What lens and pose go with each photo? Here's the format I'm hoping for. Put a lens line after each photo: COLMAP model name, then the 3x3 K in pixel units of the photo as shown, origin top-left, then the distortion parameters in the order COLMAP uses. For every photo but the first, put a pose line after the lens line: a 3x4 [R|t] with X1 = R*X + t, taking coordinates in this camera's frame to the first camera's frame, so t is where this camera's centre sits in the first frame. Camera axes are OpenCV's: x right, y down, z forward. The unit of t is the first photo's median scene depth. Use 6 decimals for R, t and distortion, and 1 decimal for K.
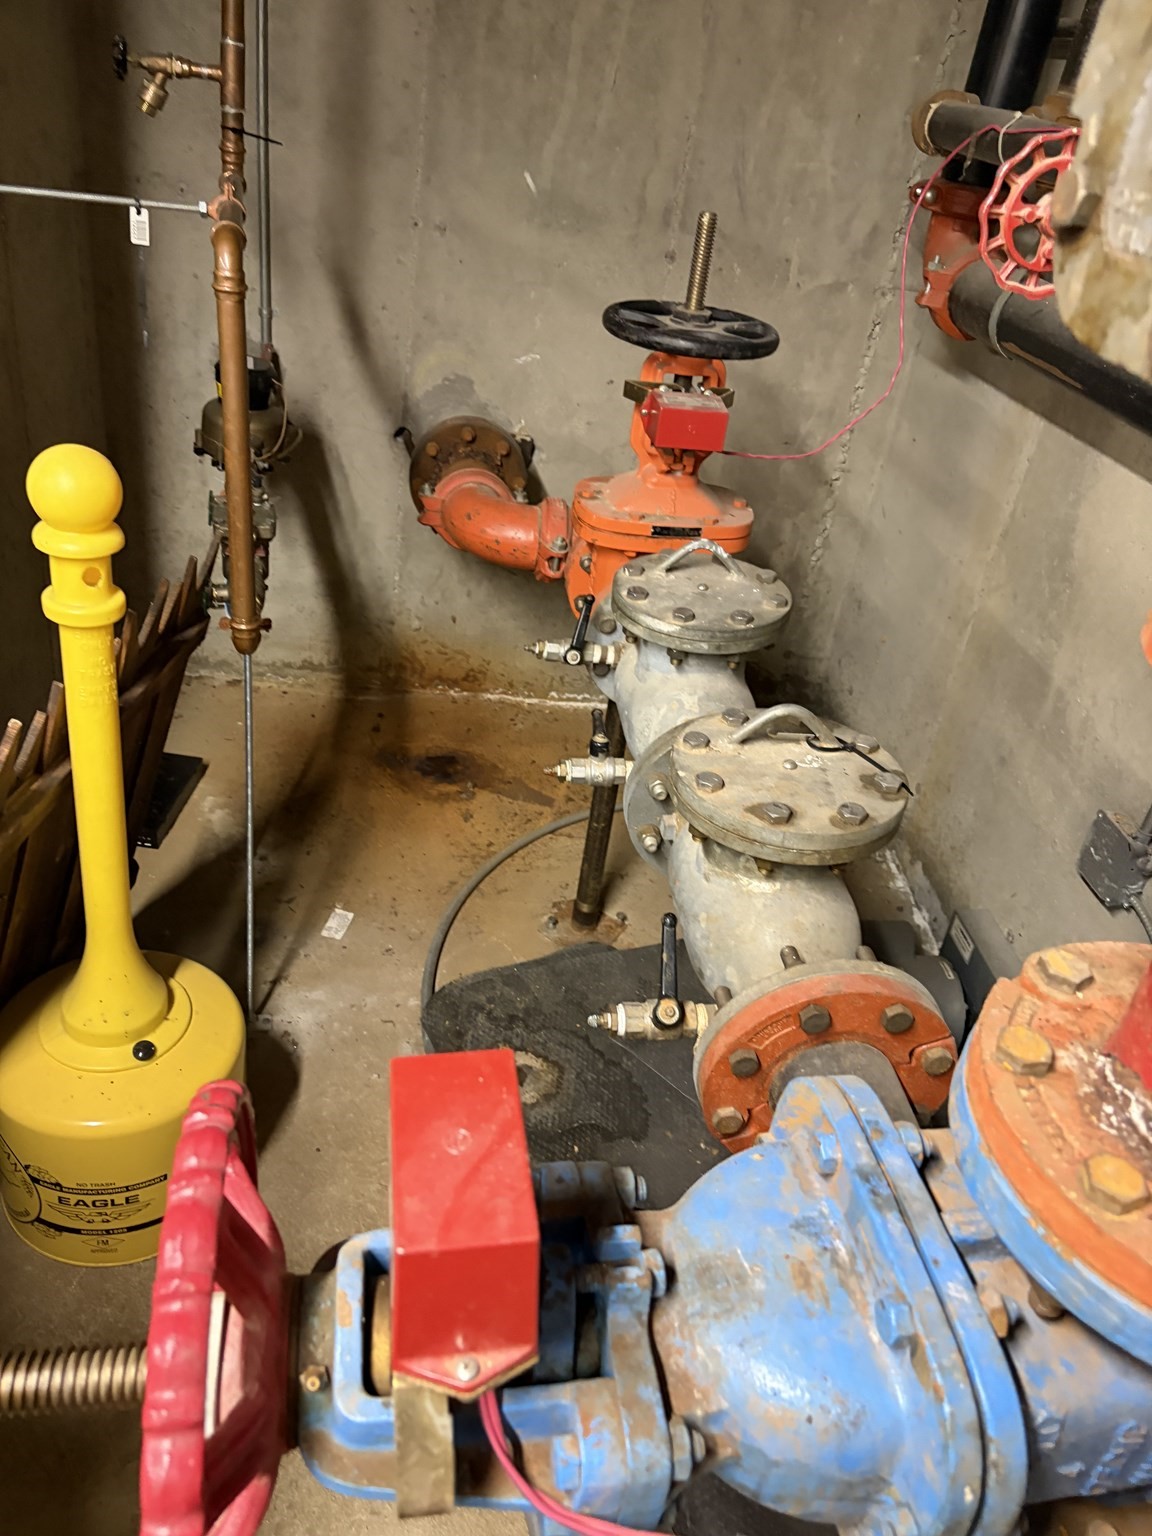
lens RADIAL K [[1172.1, 0, 570.7], [0, 1172.1, 763.2], [0, 0, 1]] dist [0.065405, -0.068515]
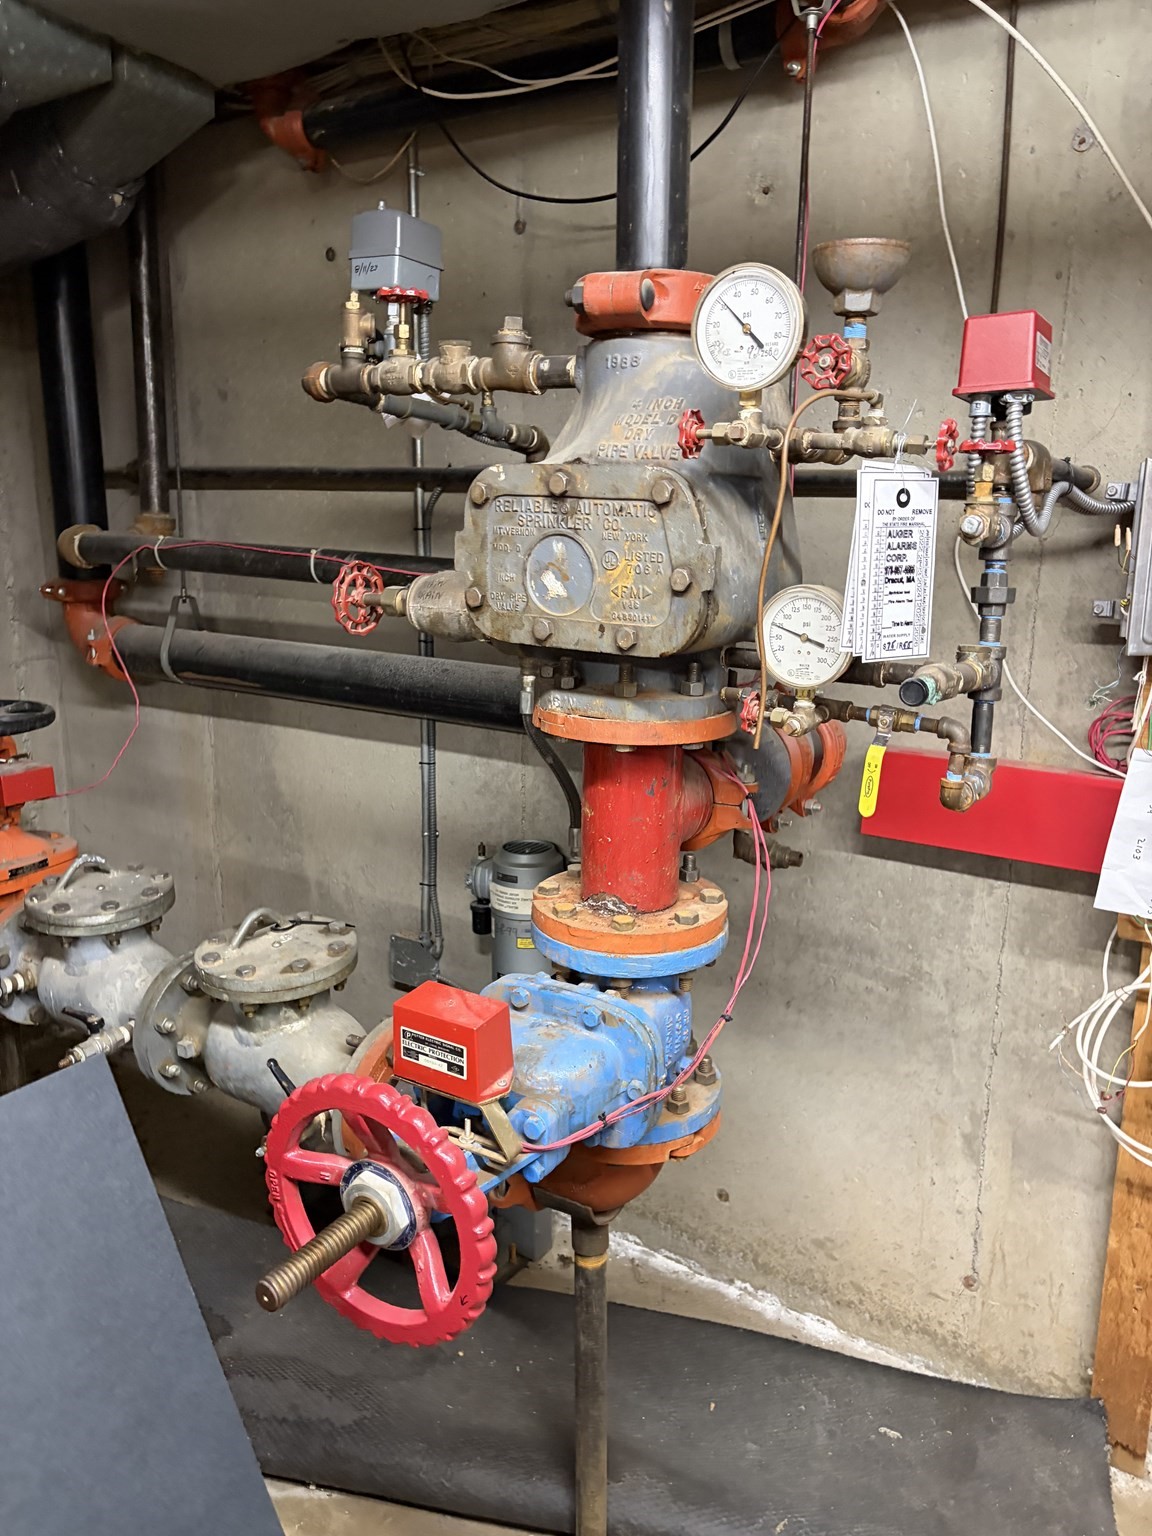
lens RADIAL K [[1172.1, 0, 577.9], [0, 1172.1, 767.6], [0, 0, 1]] dist [0.065405, -0.068515]
pose [[0.640677, -0.292658, 0.709848, -0.365211], [0.463225, 0.884632, -0.053367, 0.038684], [-0.612336, 0.363010, 0.702330, -0.237981]]
